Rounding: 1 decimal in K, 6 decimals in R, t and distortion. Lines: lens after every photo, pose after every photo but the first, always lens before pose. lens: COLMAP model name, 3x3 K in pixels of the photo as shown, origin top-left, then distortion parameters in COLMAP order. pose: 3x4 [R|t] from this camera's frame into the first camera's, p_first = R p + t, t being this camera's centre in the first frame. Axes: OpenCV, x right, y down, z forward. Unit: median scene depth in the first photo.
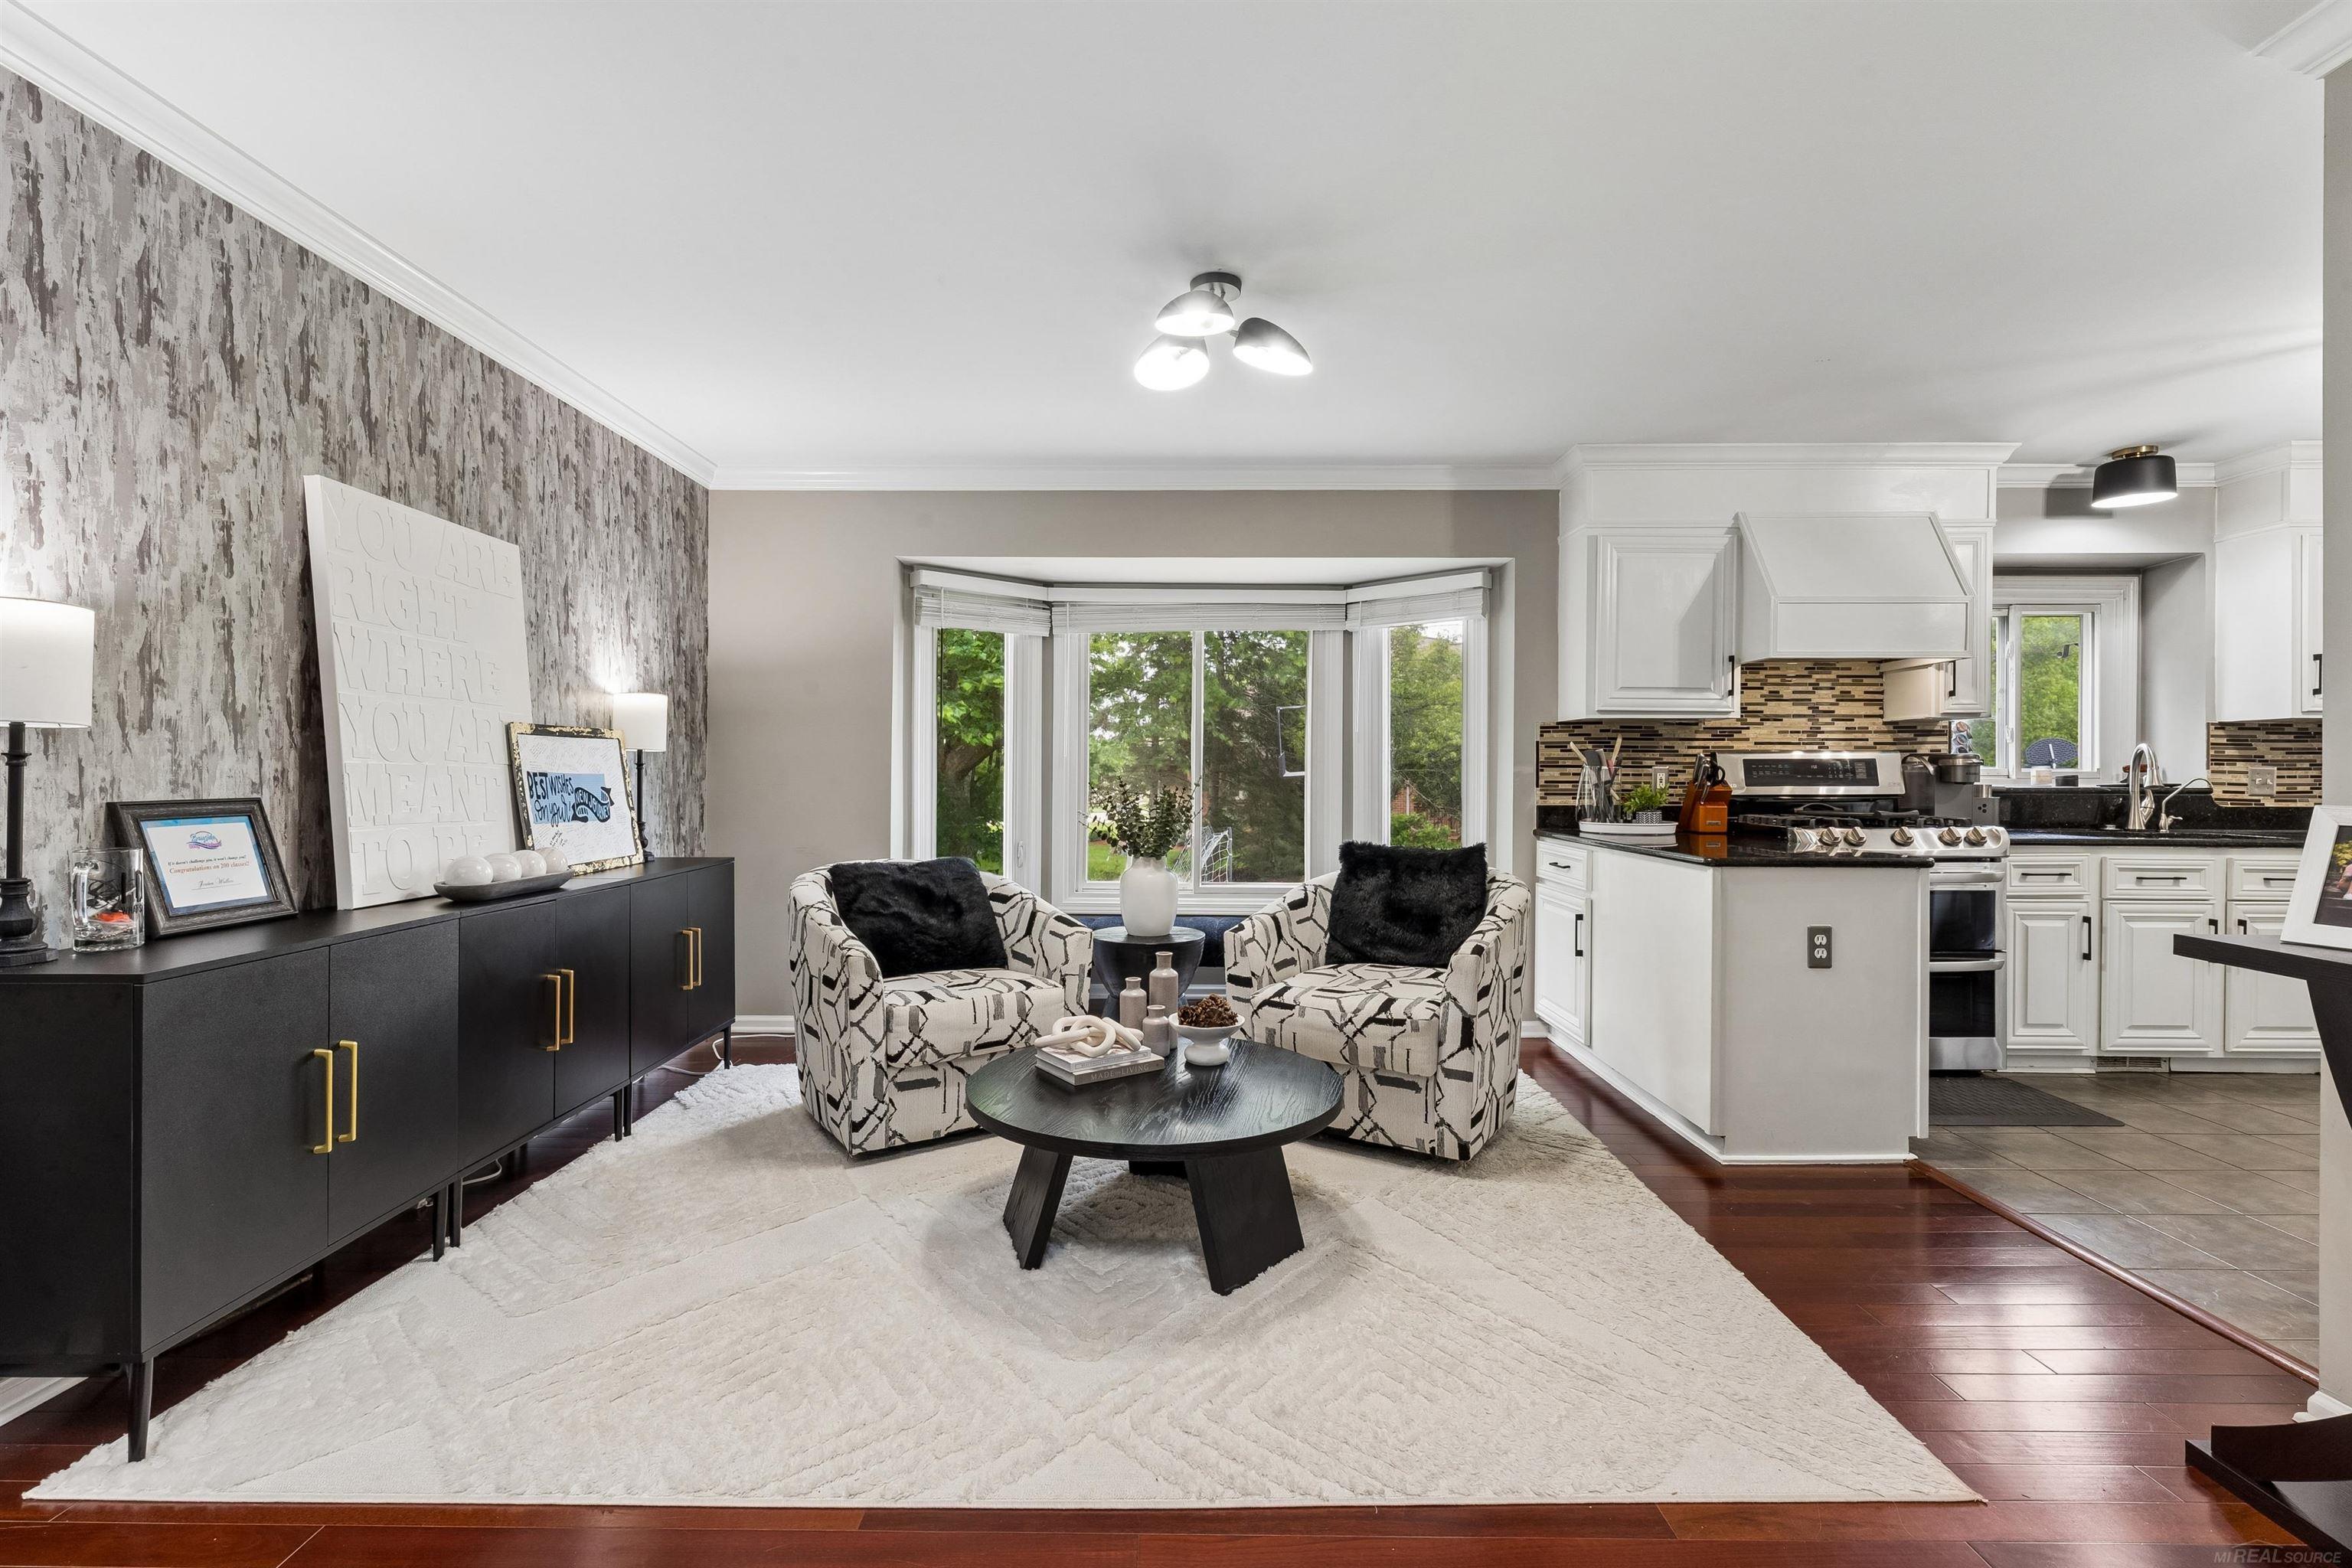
lens RADIAL K [[1067.1, 0, 1174.4], [0, 1067.1, 773.4], [0, 0, 1]] dist [0.000199, 0.000491]
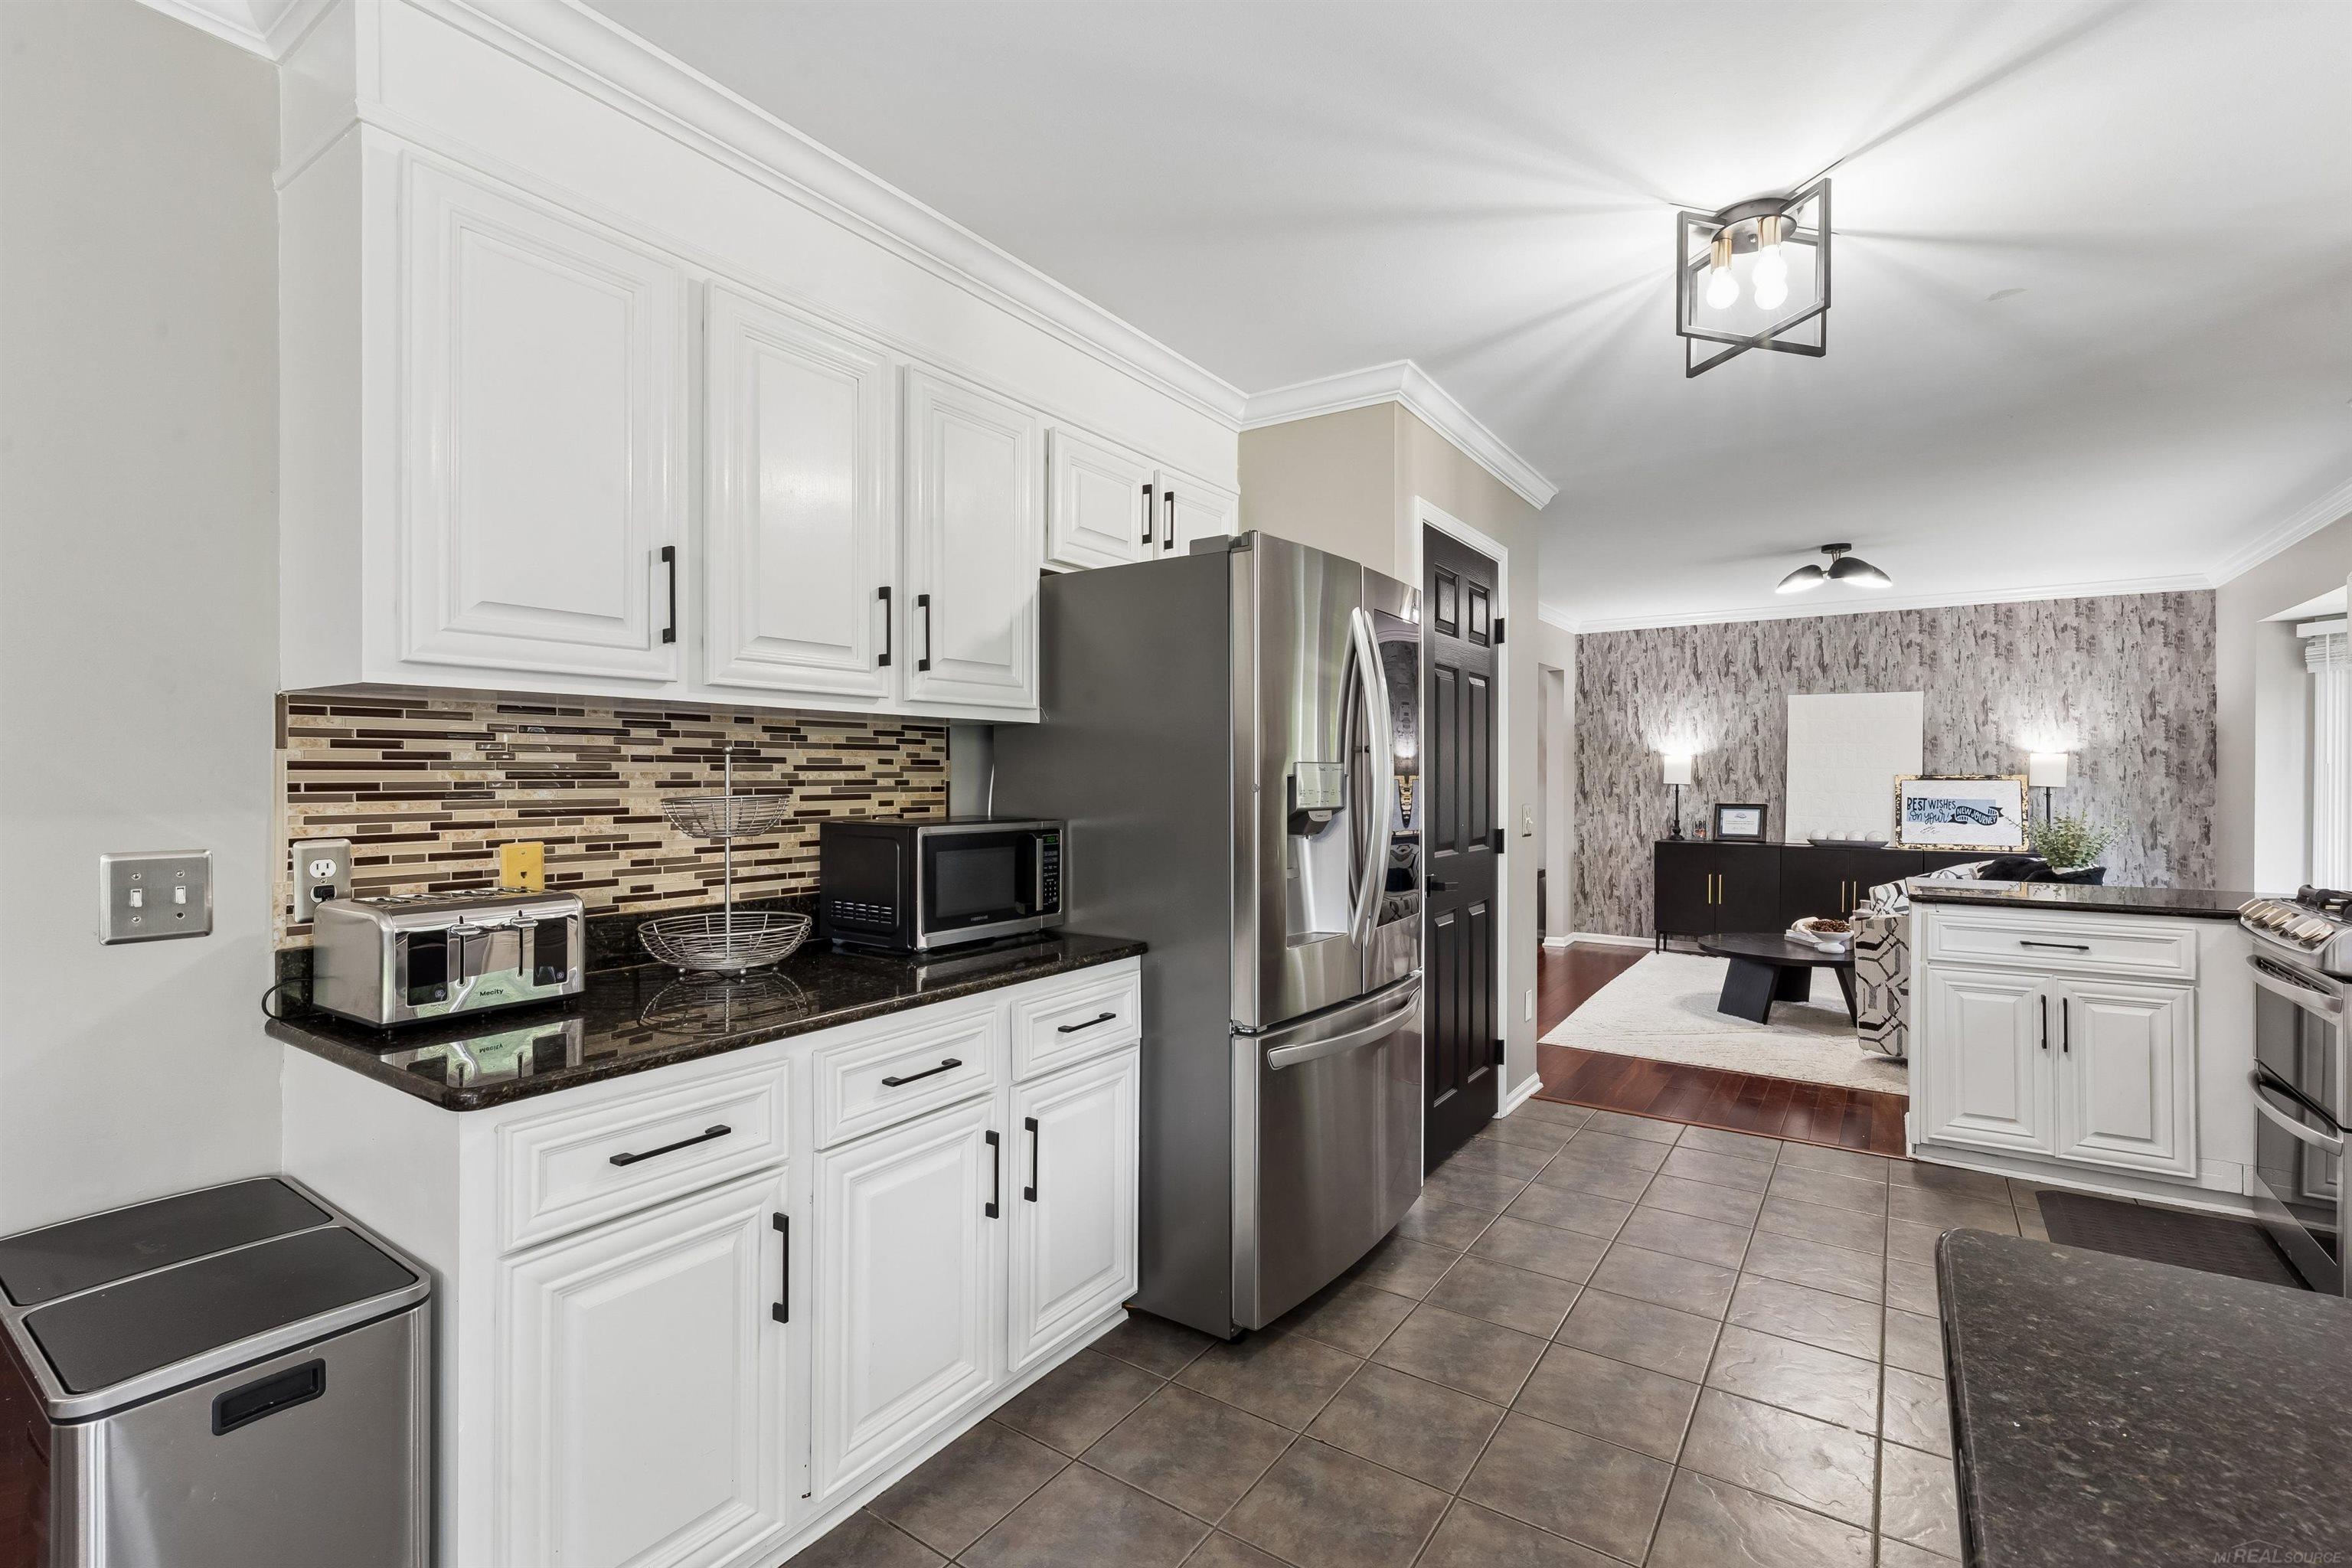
lens RADIAL K [[1067.1, 0, 1168.5], [0, 1067.1, 779.6], [0, 0, 1]] dist [0.000199, 0.000491]
pose [[-0.563478, -0.001844, -0.826129, 0.859243], [-0.005947, 0.999981, 0.001825, -0.013906], [0.826110, 0.005941, -0.563478, 0.413214]]
